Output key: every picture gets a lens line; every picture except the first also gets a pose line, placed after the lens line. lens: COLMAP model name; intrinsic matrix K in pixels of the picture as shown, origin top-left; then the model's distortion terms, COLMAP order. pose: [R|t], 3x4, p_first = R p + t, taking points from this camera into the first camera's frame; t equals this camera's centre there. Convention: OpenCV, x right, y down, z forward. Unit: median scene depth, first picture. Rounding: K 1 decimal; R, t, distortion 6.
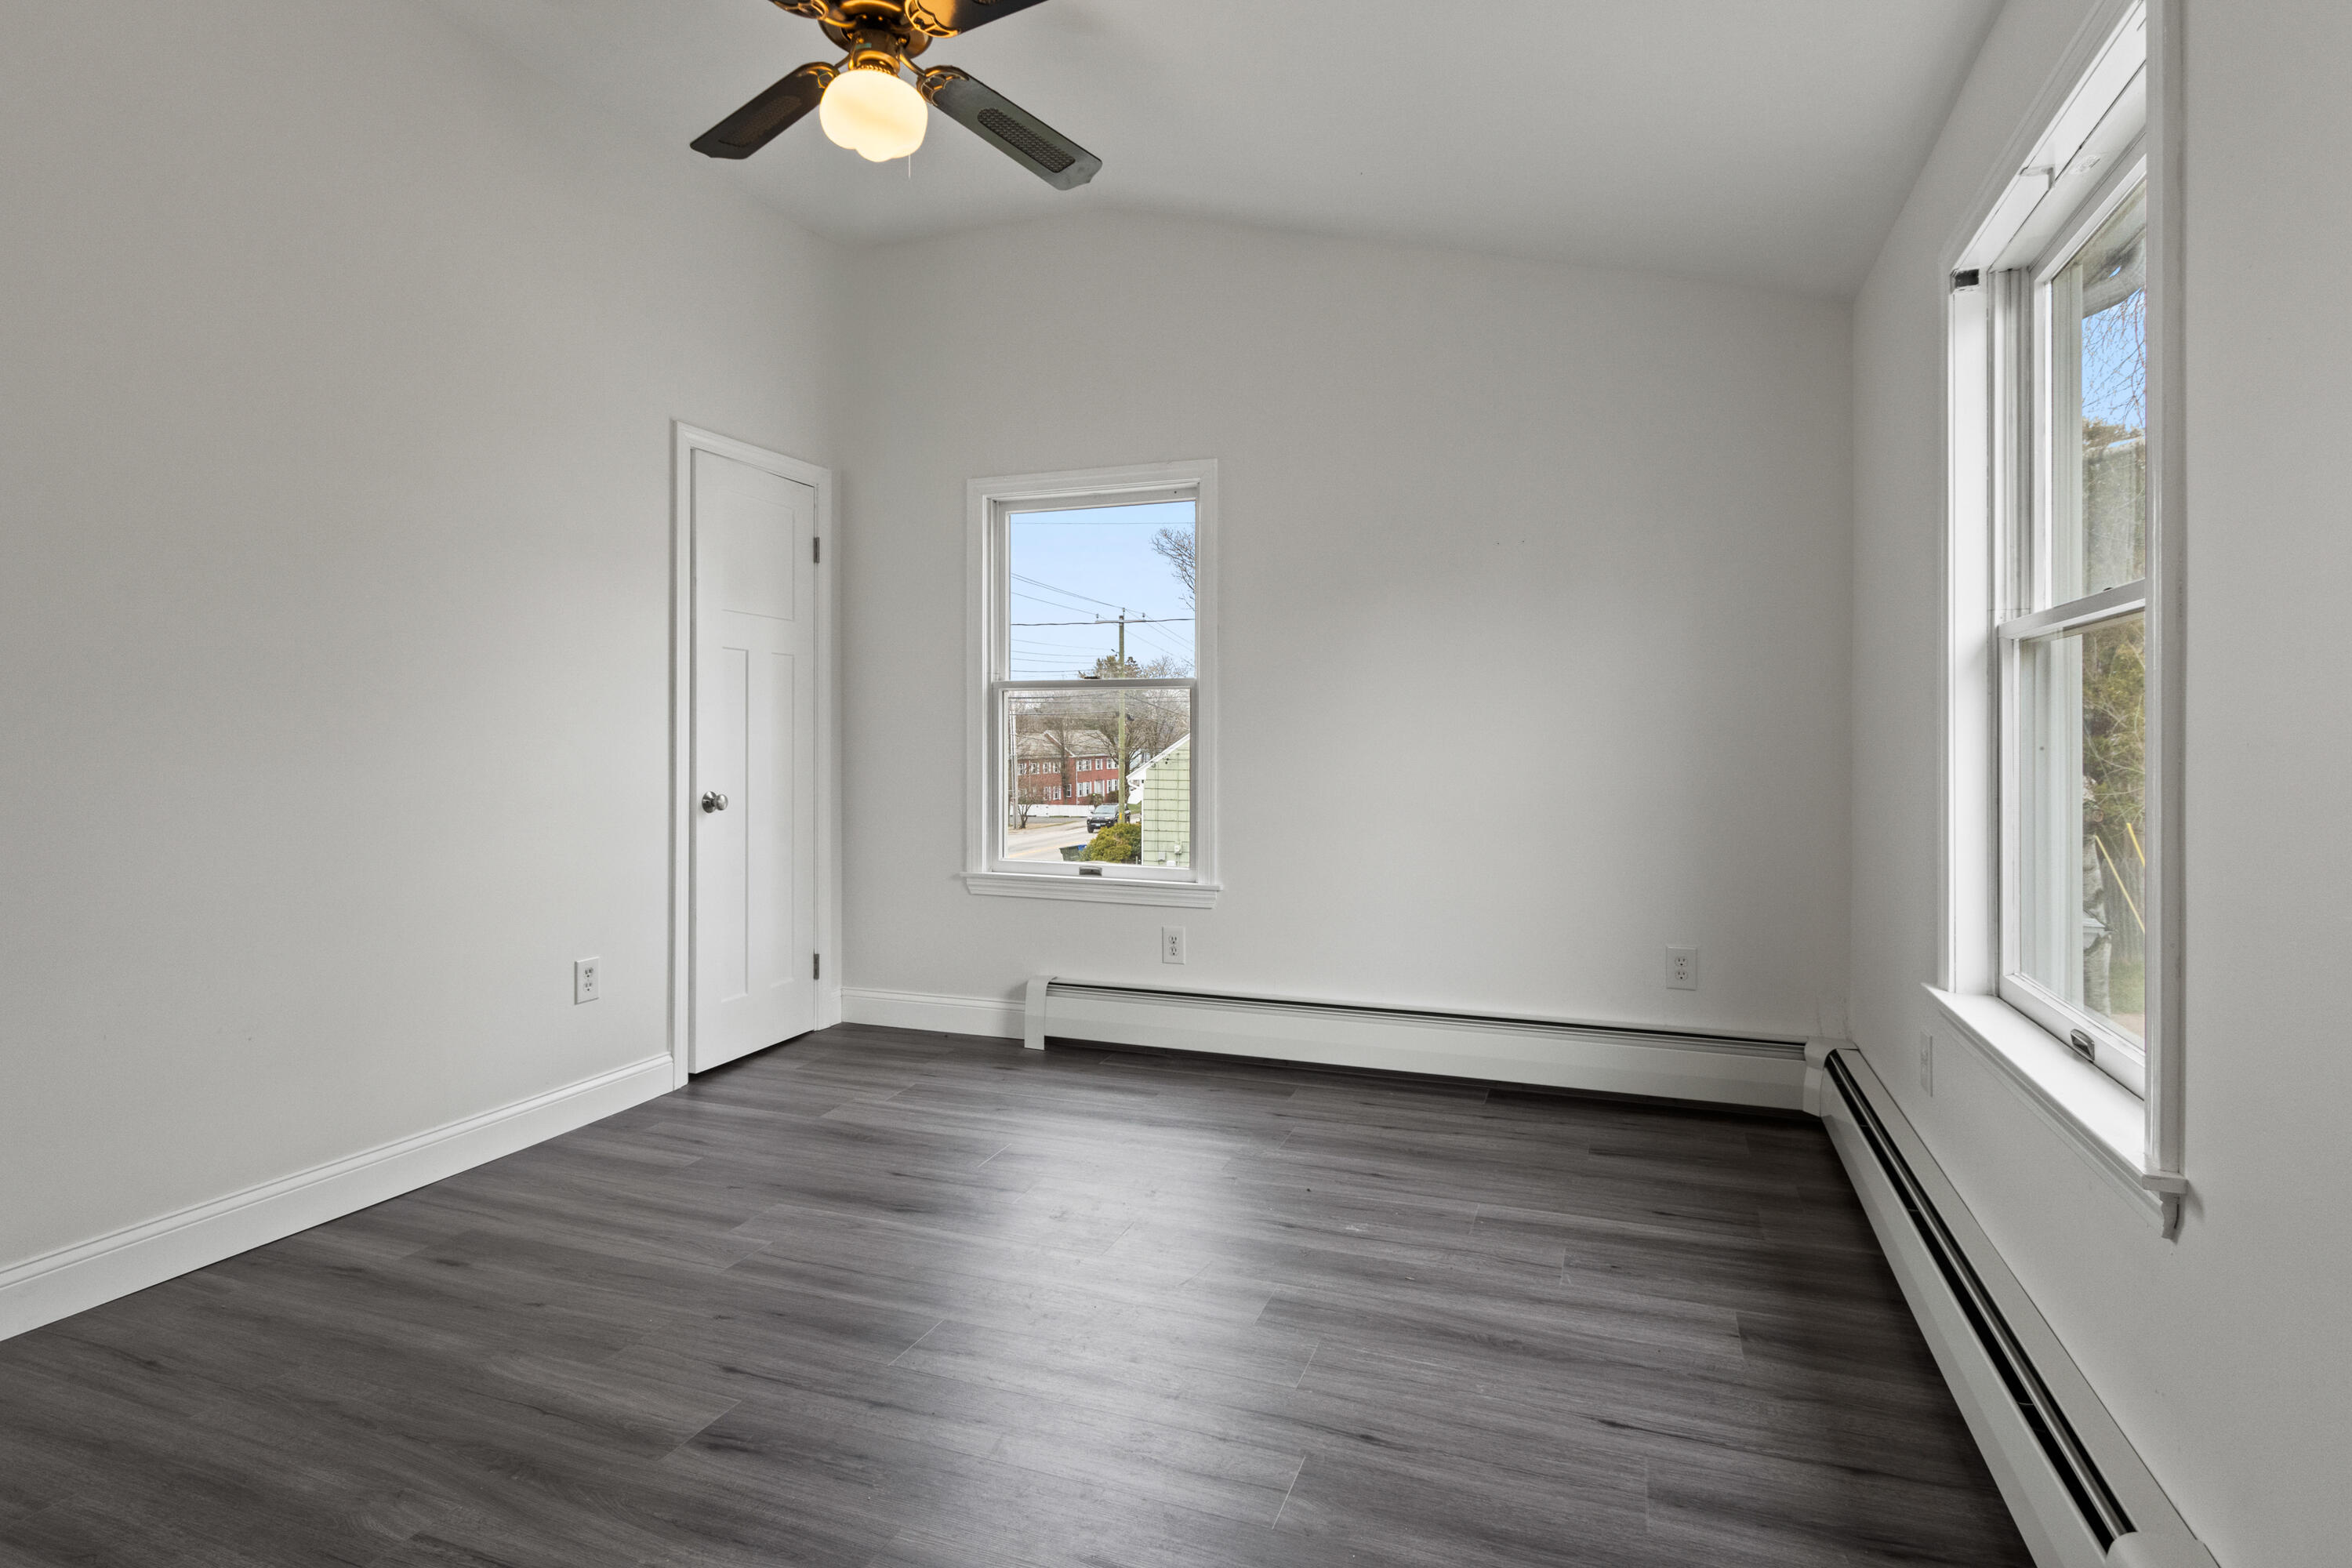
lens RADIAL K [[1242.7, 0, 1171.8], [0, 1242.7, 739.9], [0, 0, 1]] dist [0.000332, -0.000076]
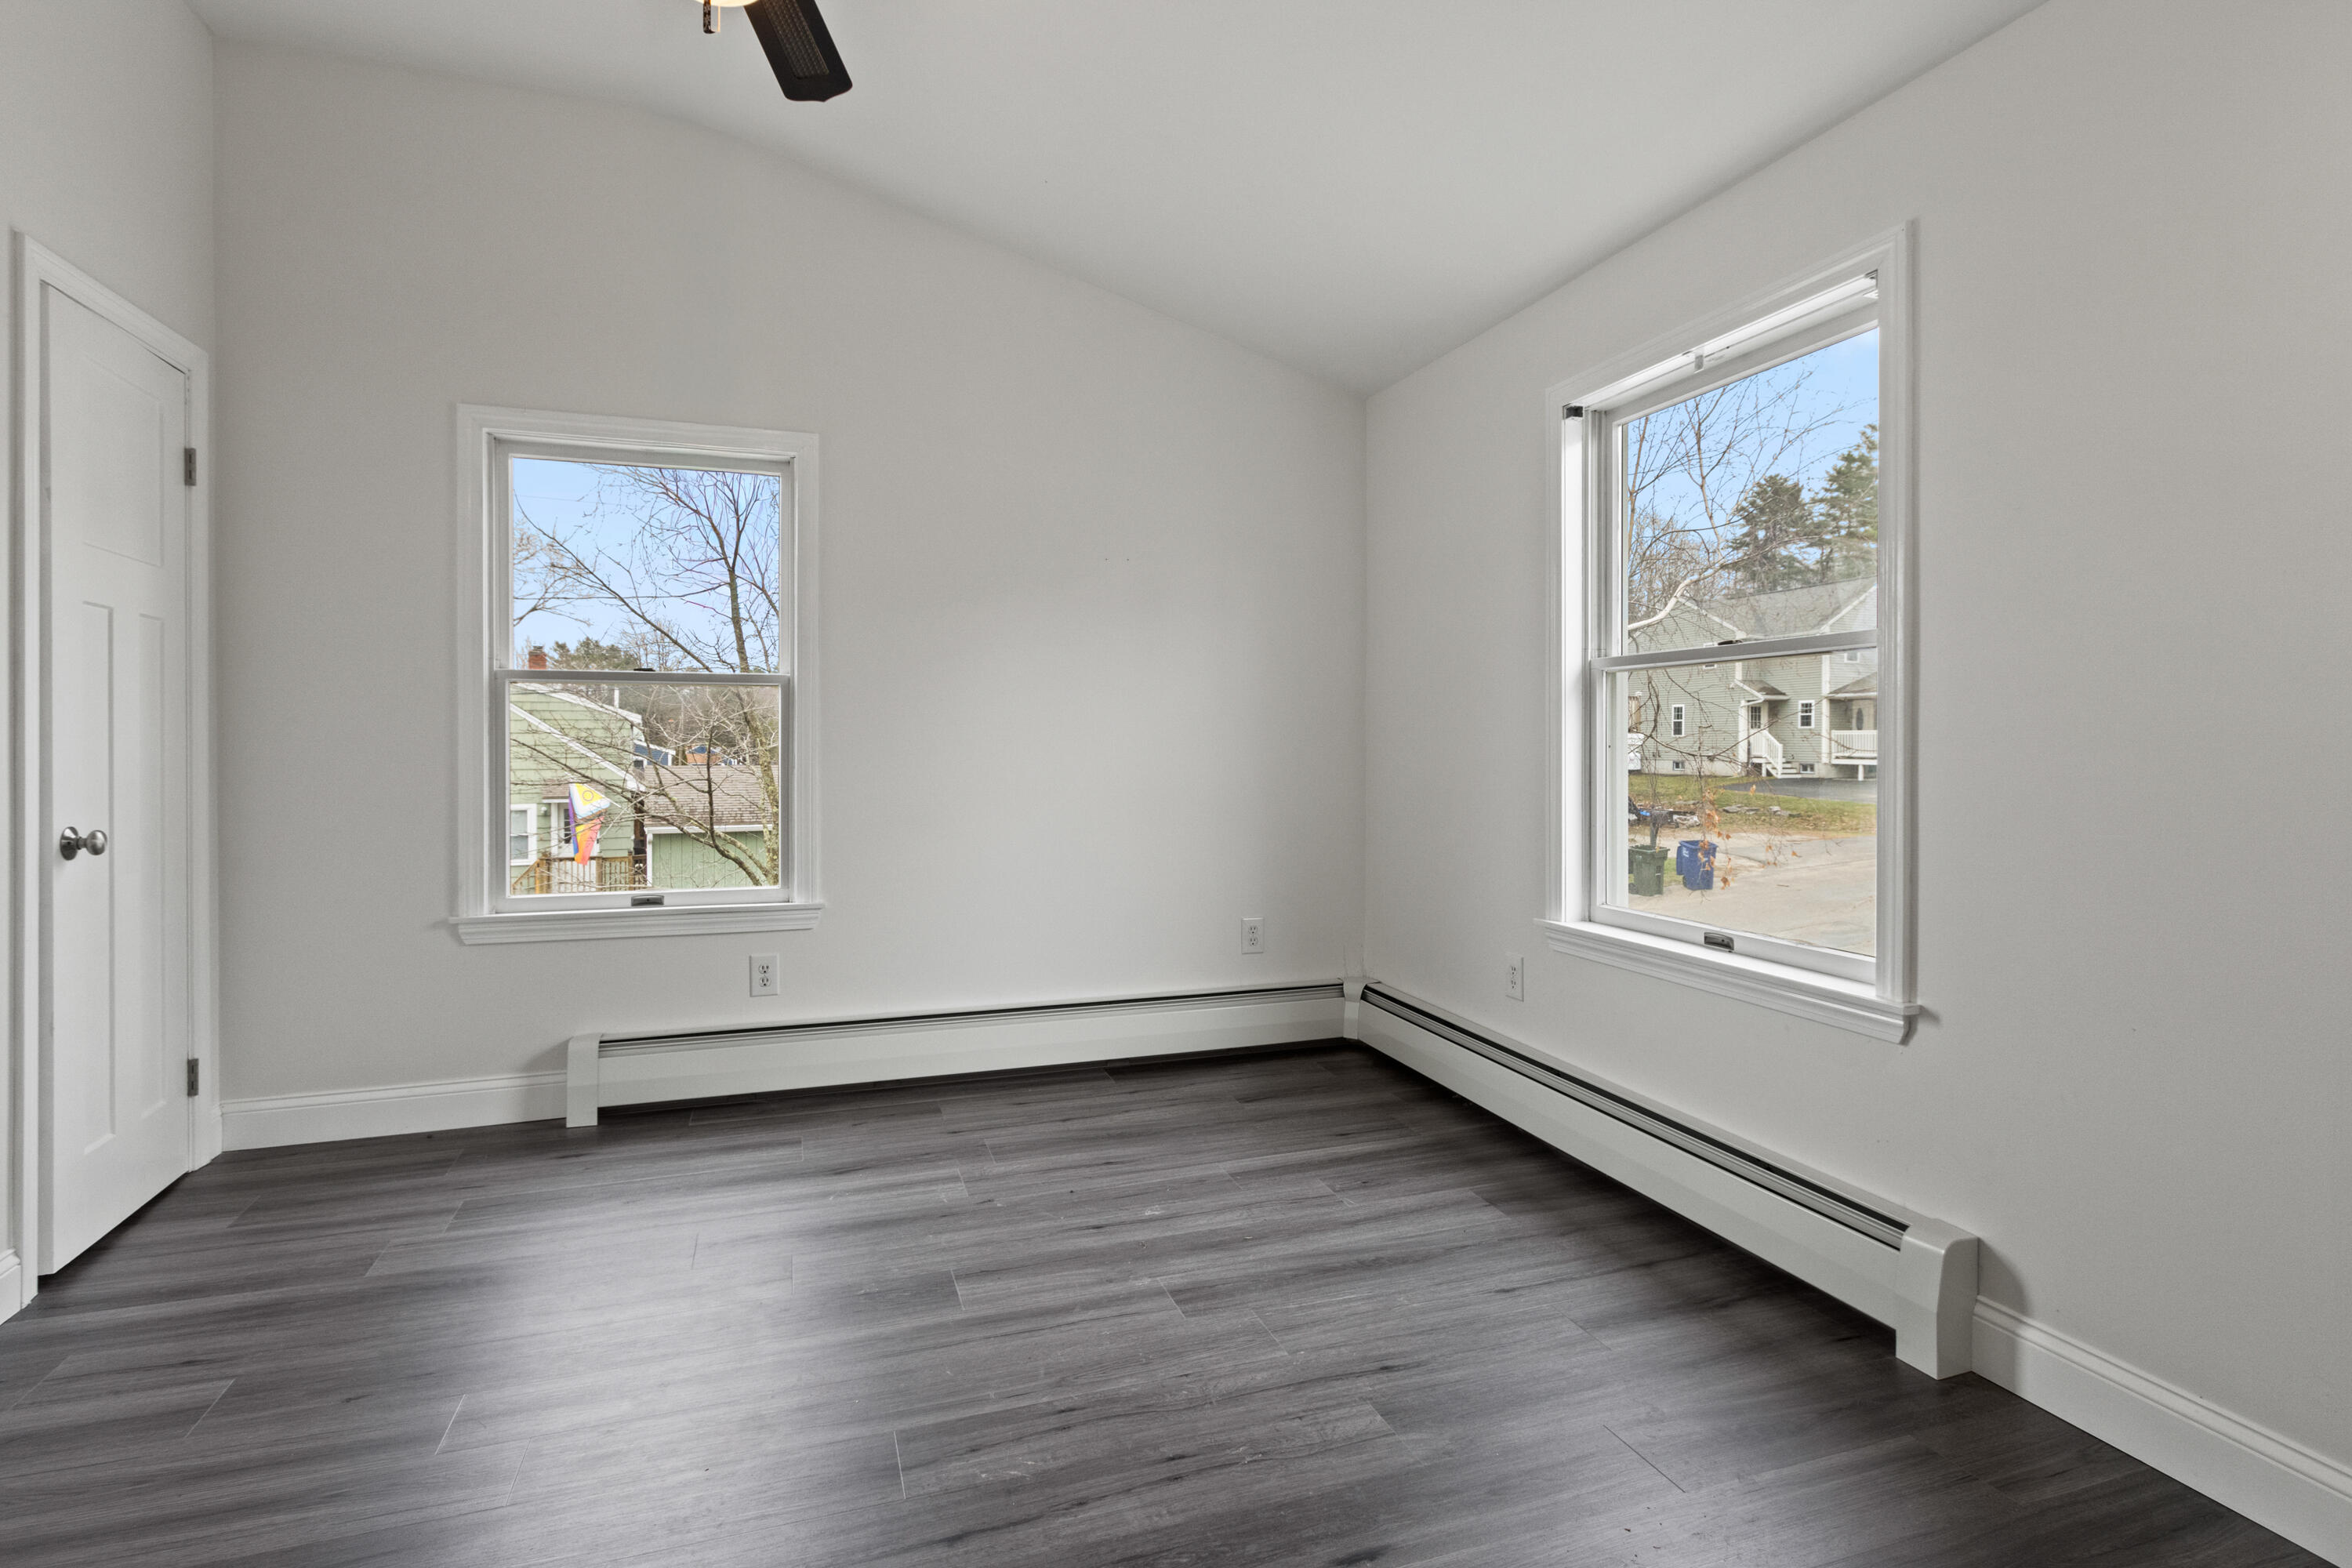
lens RADIAL K [[1232.5, 0, 1162.9], [0, 1232.5, 747.1], [0, 0, 1]] dist [0.001467, -0.001514]
pose [[0.749689, -0.005981, 0.661763, -0.429505], [0.003119, 0.999980, 0.005505, -0.001504], [-0.661783, -0.002063, 0.749693, 0.180495]]
